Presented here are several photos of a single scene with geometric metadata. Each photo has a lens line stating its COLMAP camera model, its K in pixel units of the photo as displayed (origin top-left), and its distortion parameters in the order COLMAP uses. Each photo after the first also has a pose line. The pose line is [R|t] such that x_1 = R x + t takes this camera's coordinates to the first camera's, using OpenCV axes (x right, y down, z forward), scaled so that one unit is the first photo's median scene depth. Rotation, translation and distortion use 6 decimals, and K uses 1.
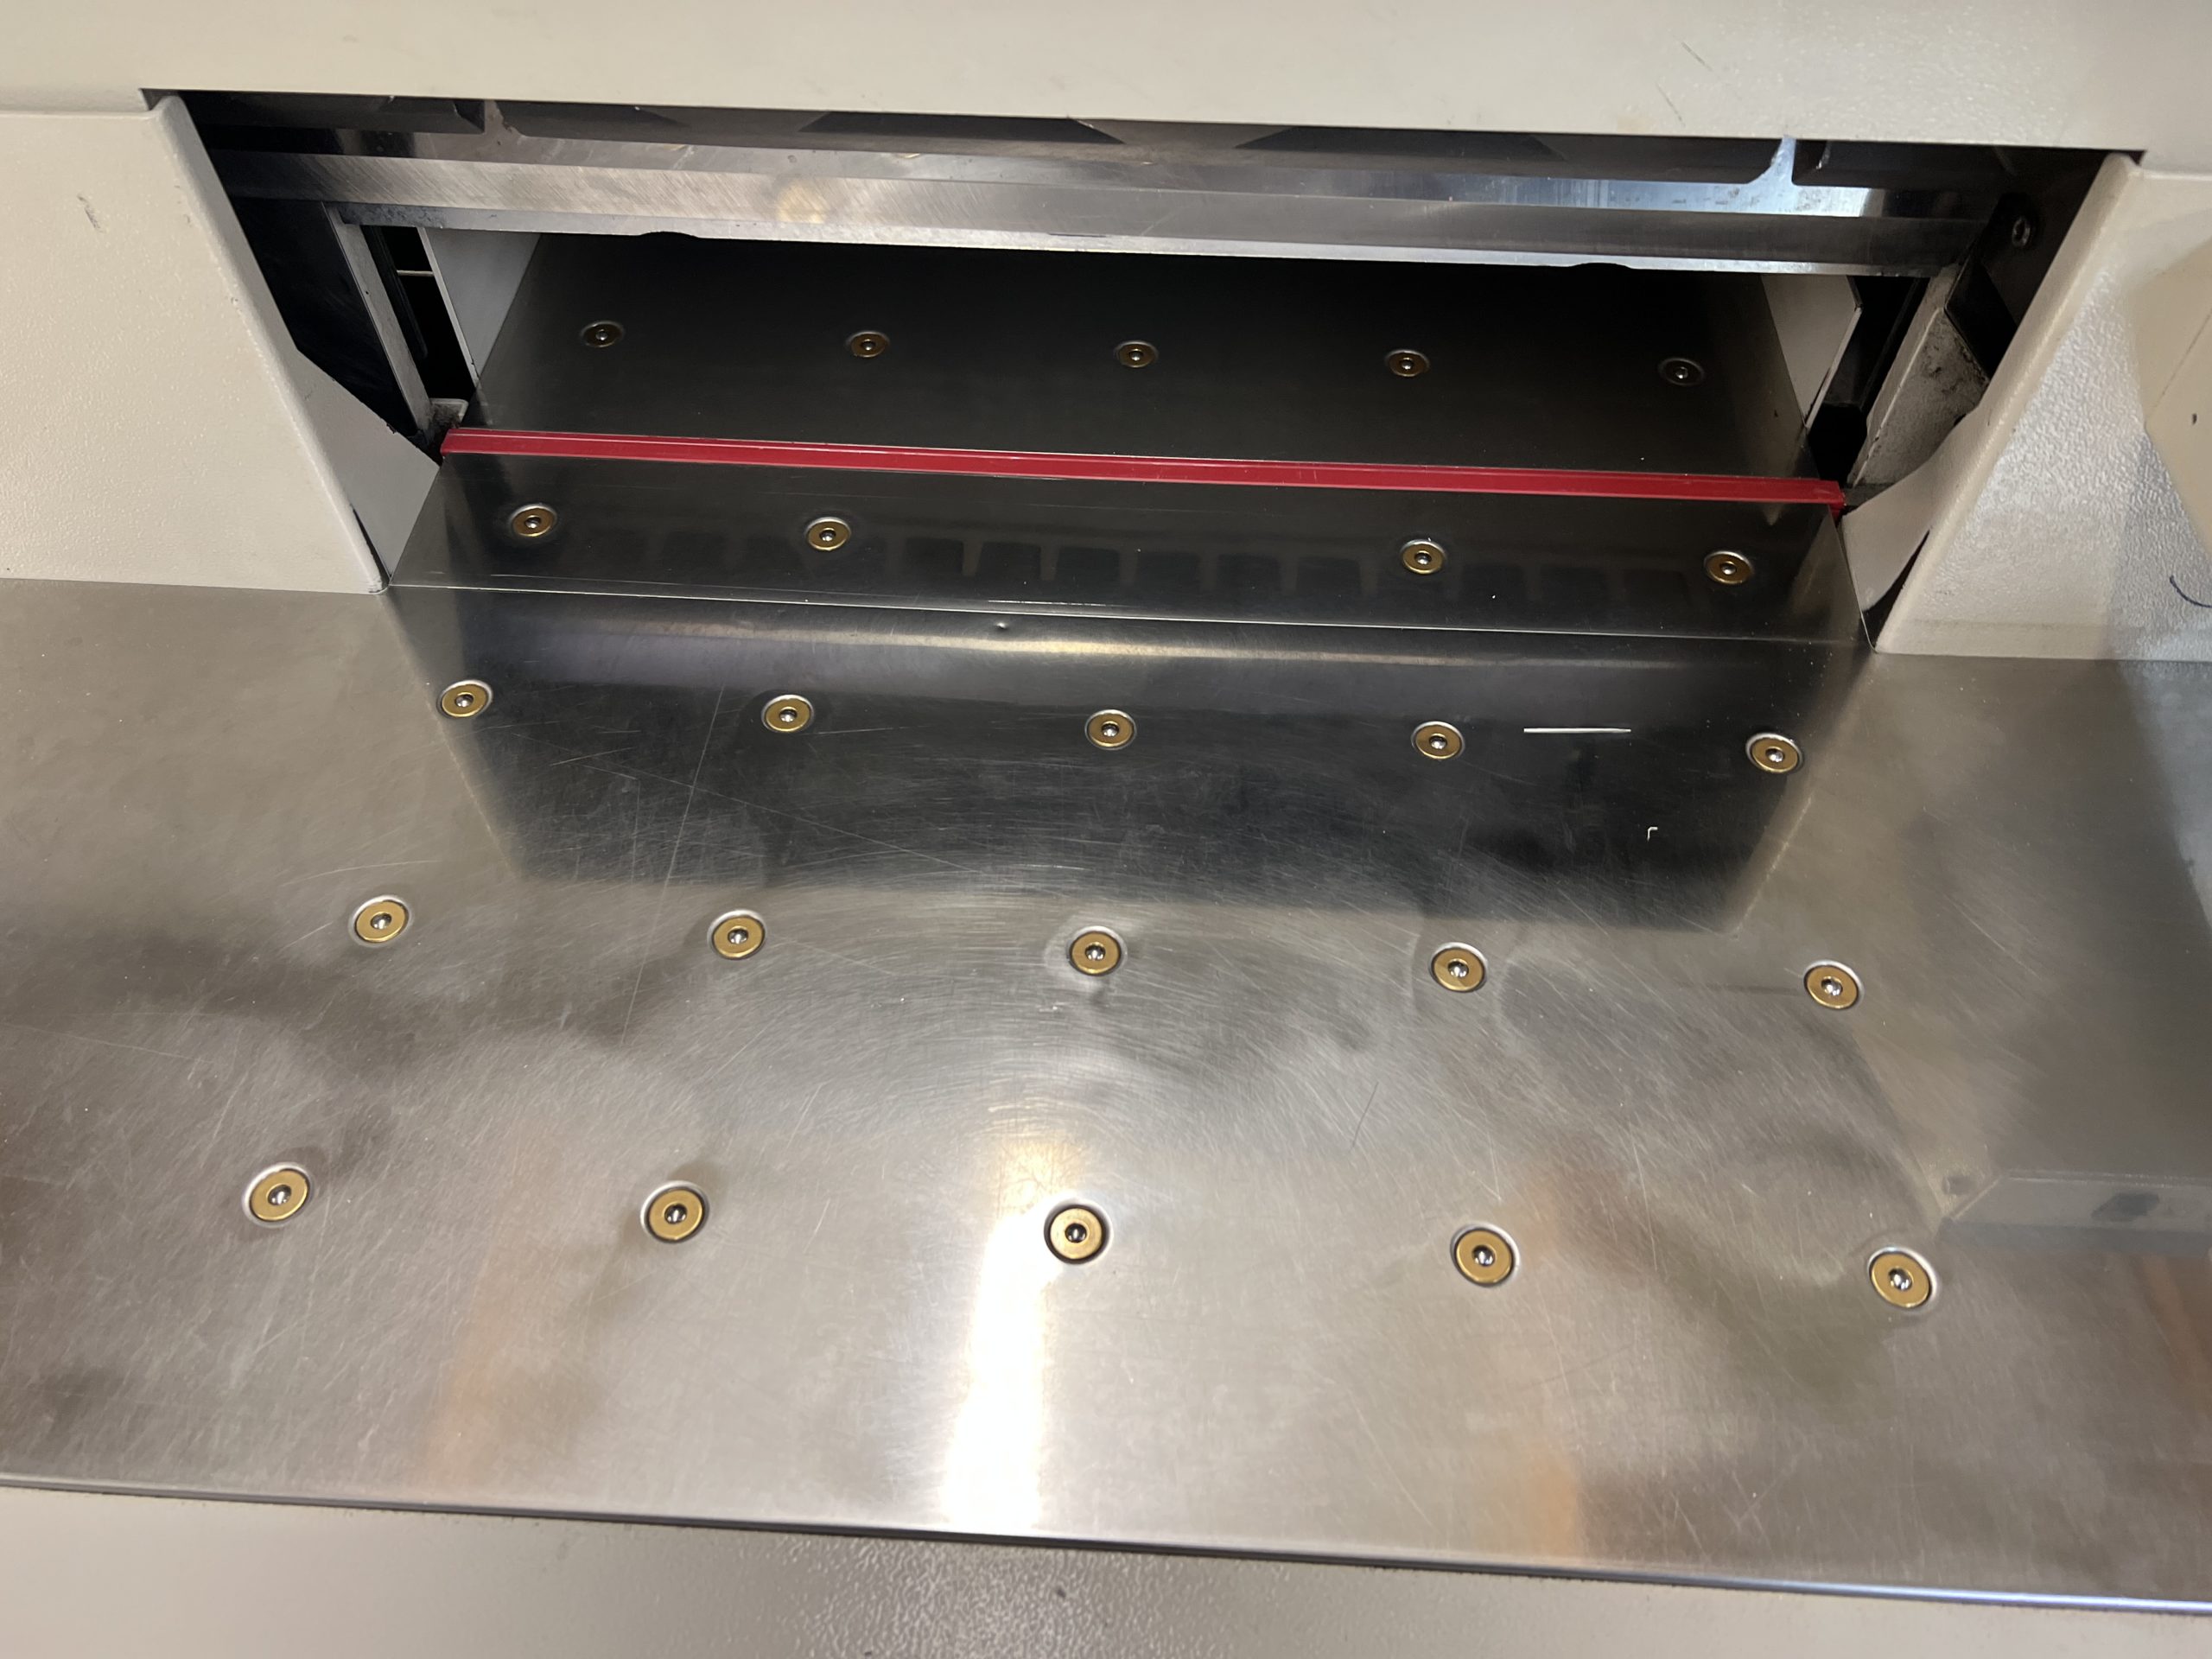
lens RADIAL K [[1666.9, 0, 1094.5], [0, 1666.9, 843.0], [0, 0, 1]] dist [0.049141, -0.059594]
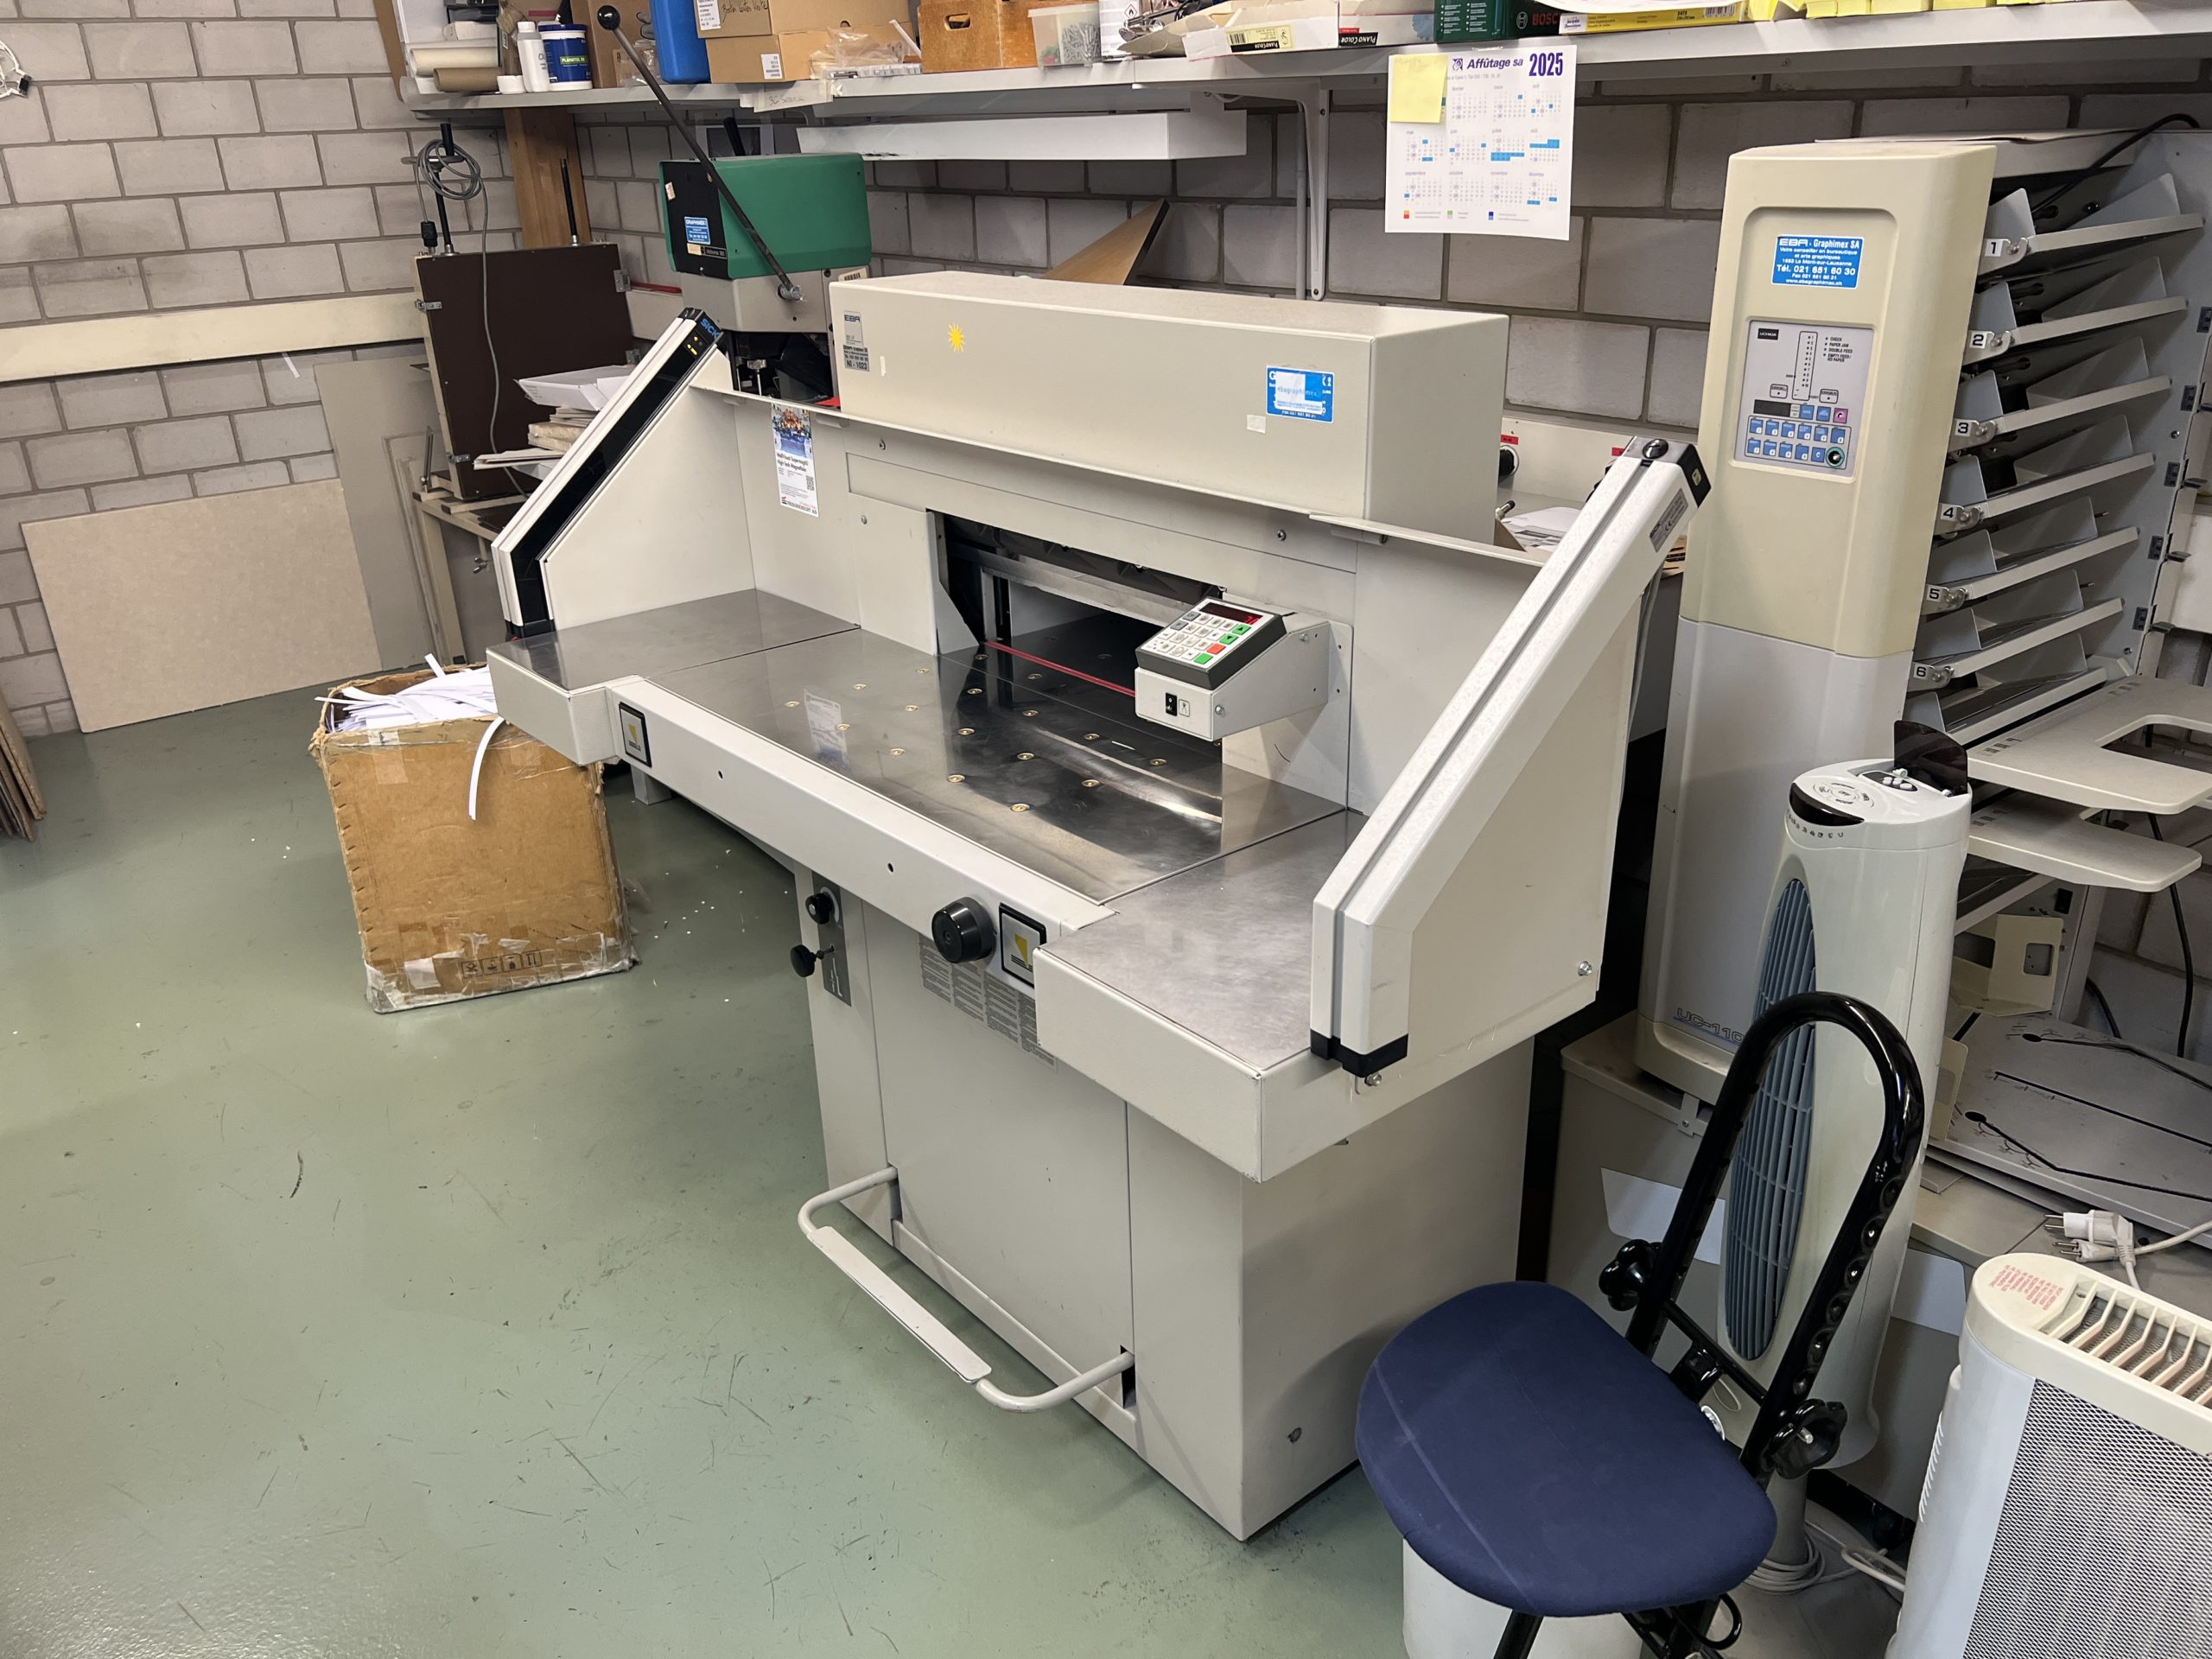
lens RADIAL K [[1666.9, 0, 1109.8], [0, 1666.9, 847.8], [0, 0, 1]] dist [0.049141, -0.059594]
pose [[0.681588, 0.275948, -0.677709, 2.324668], [-0.568507, 0.782803, -0.253022, 0.848993], [0.460692, 0.557739, 0.690427, -1.028554]]
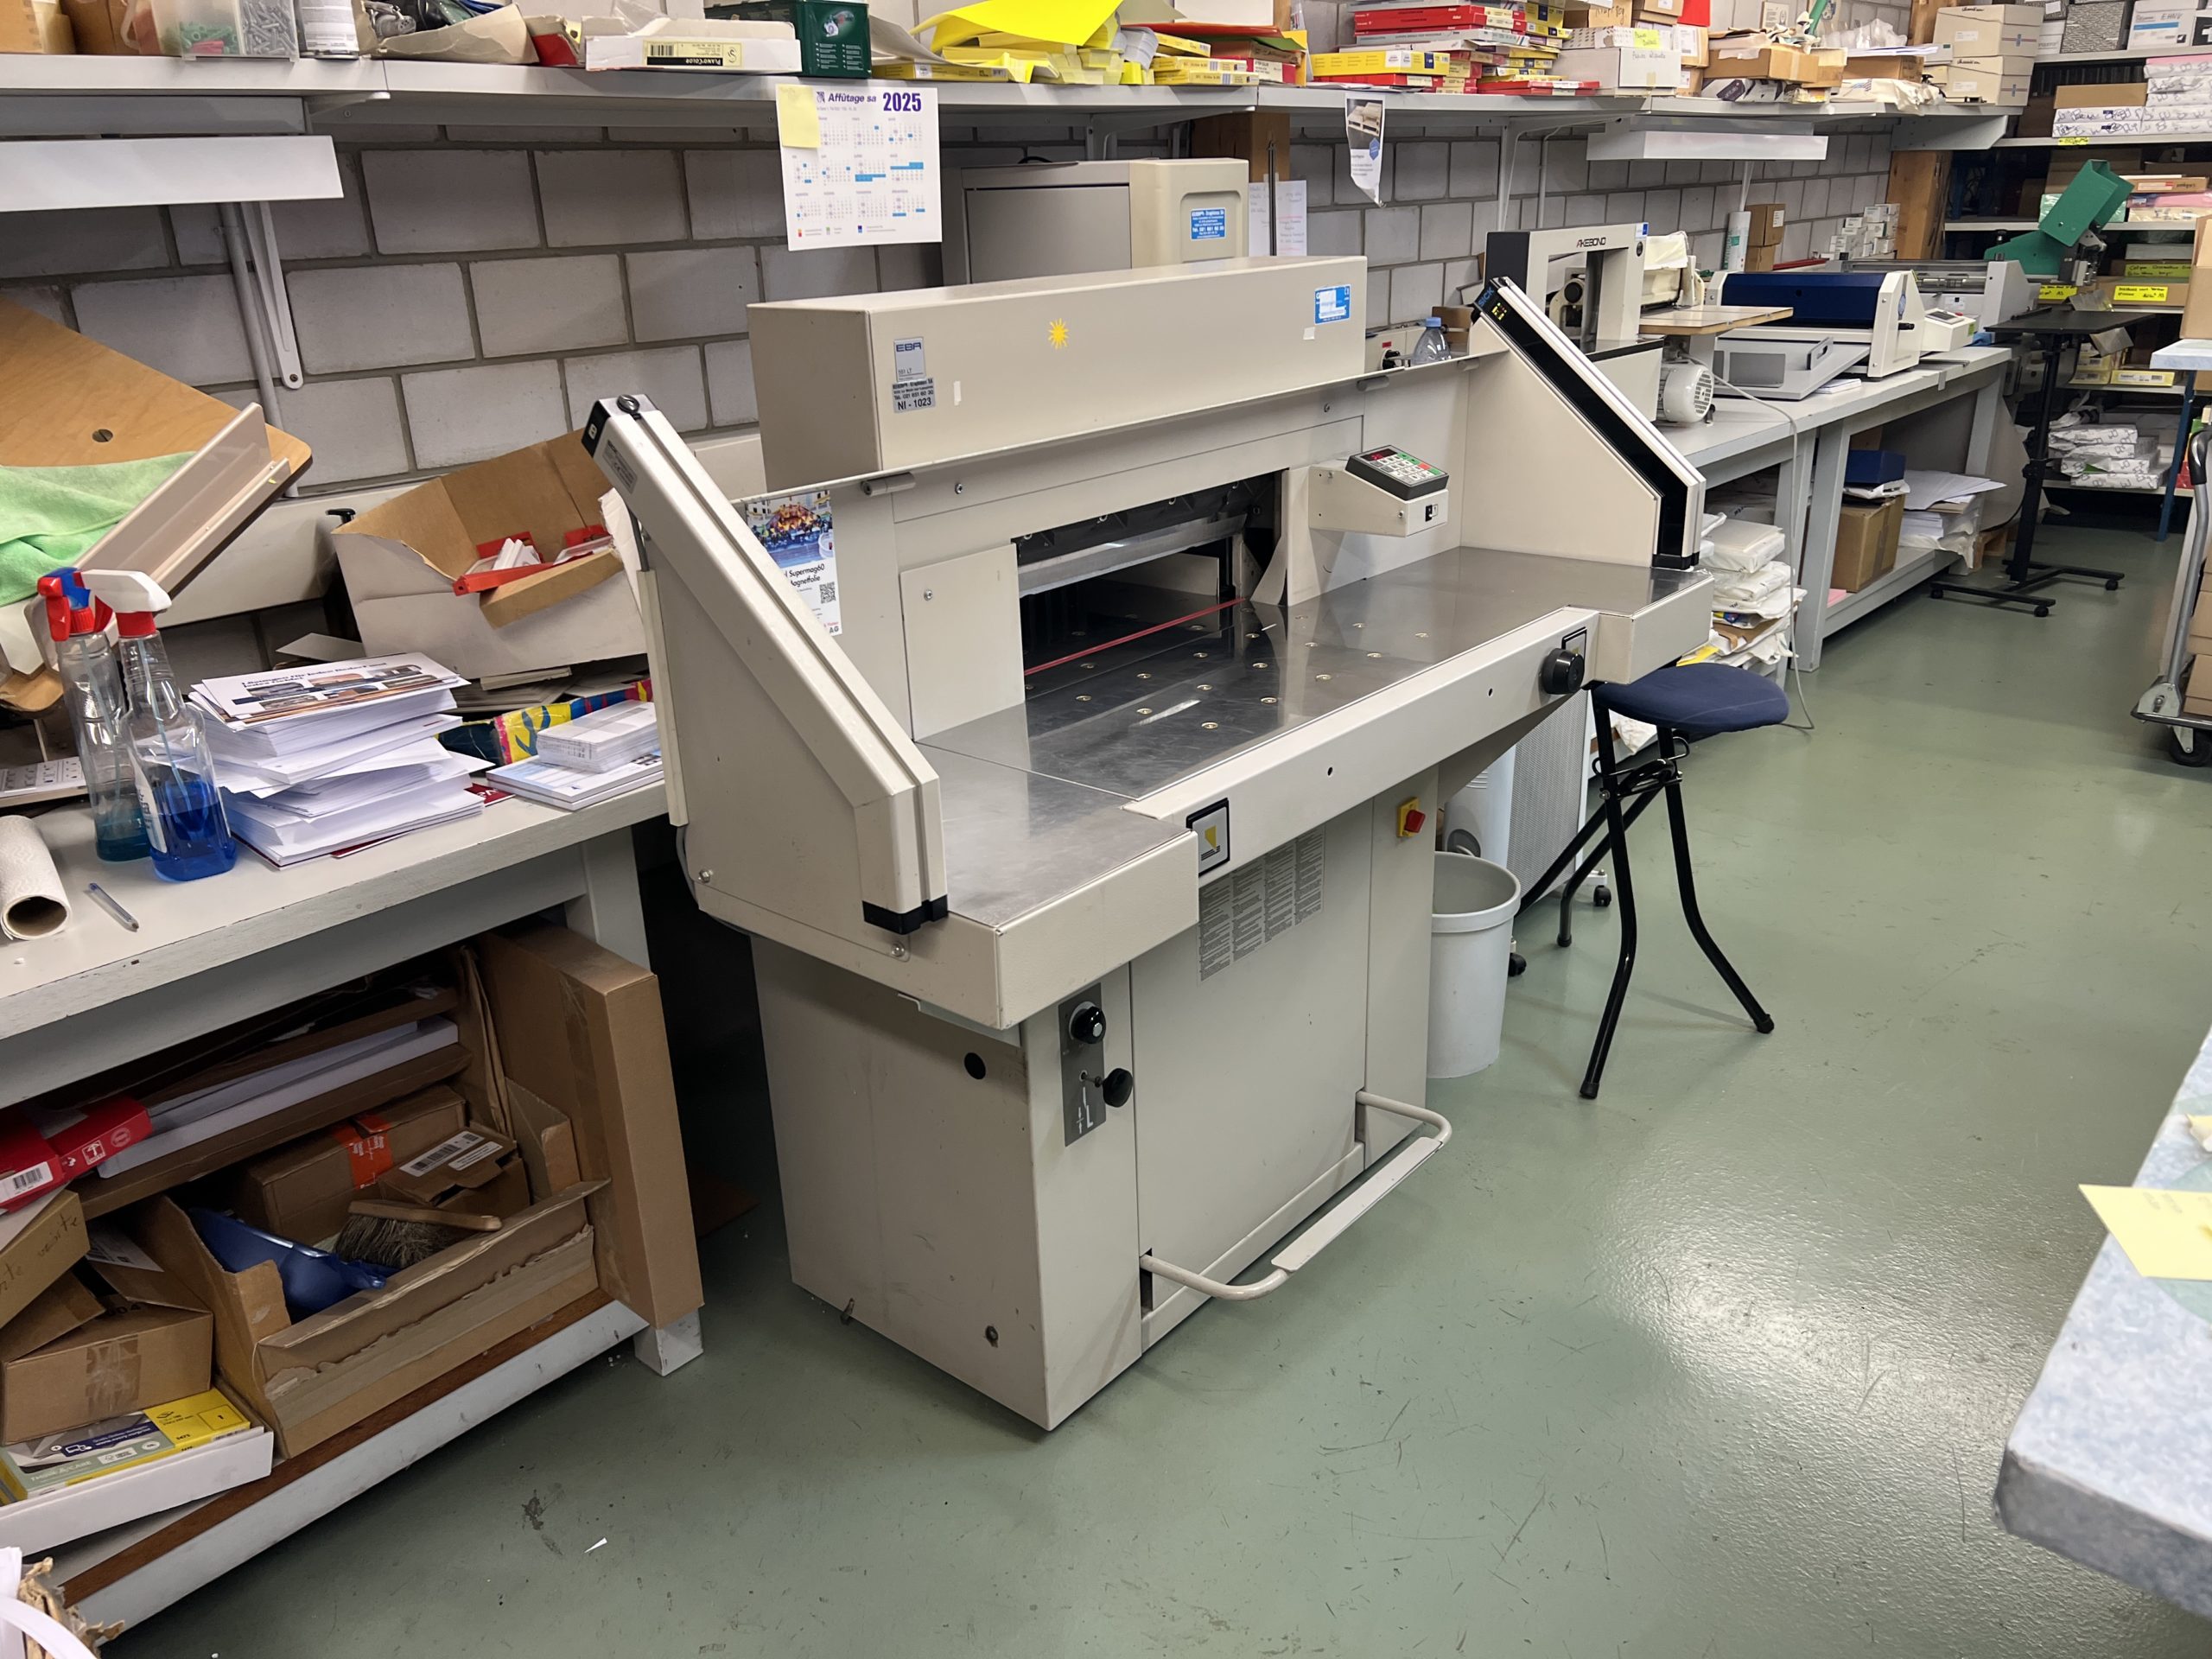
lens RADIAL K [[1666.9, 0, 1116.4], [0, 1666.9, 850.3], [0, 0, 1]] dist [0.049141, -0.059594]
pose [[0.598080, -0.316676, 0.736217, -2.742885], [0.661823, 0.713228, -0.230857, 0.897193], [-0.451984, 0.625317, 0.636152, -0.908211]]
